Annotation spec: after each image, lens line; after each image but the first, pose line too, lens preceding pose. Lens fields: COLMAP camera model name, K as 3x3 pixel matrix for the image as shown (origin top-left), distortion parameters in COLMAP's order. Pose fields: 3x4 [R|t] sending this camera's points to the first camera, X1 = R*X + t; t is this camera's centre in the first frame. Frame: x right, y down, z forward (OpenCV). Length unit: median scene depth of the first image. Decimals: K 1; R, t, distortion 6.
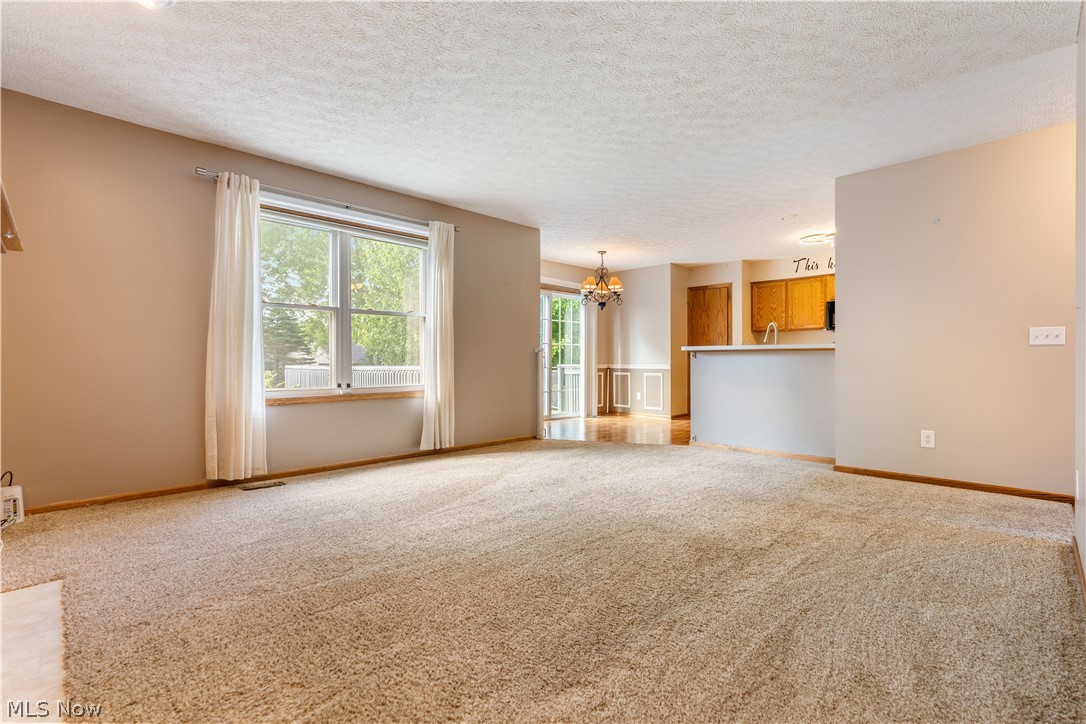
lens RADIAL K [[491.6, 0, 540.6], [0, 491.6, 357.5], [0, 0, 1]] dist [-0.005668, 0.002110]
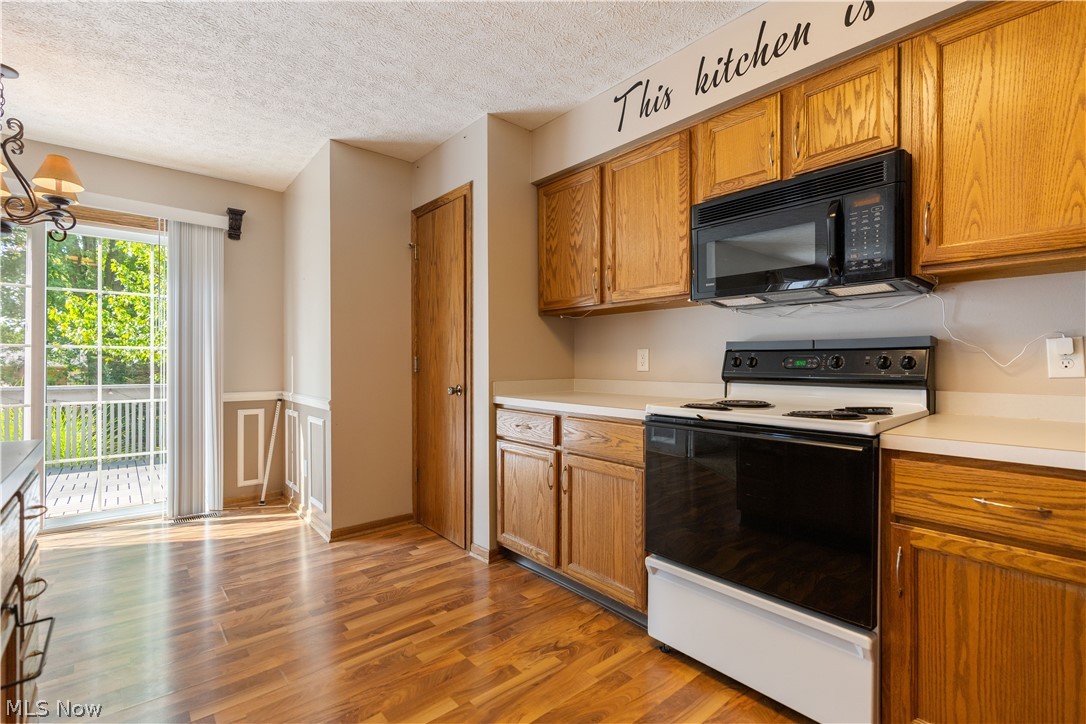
lens RADIAL K [[491.6, 0, 552.8], [0, 491.6, 358.5], [0, 0, 1]] dist [-0.005668, 0.002110]
pose [[0.998874, -0.000898, -0.047434, 0.468577], [0.000992, 0.999998, 0.001943, -0.019441], [0.047432, -0.001988, 0.998872, 0.635535]]
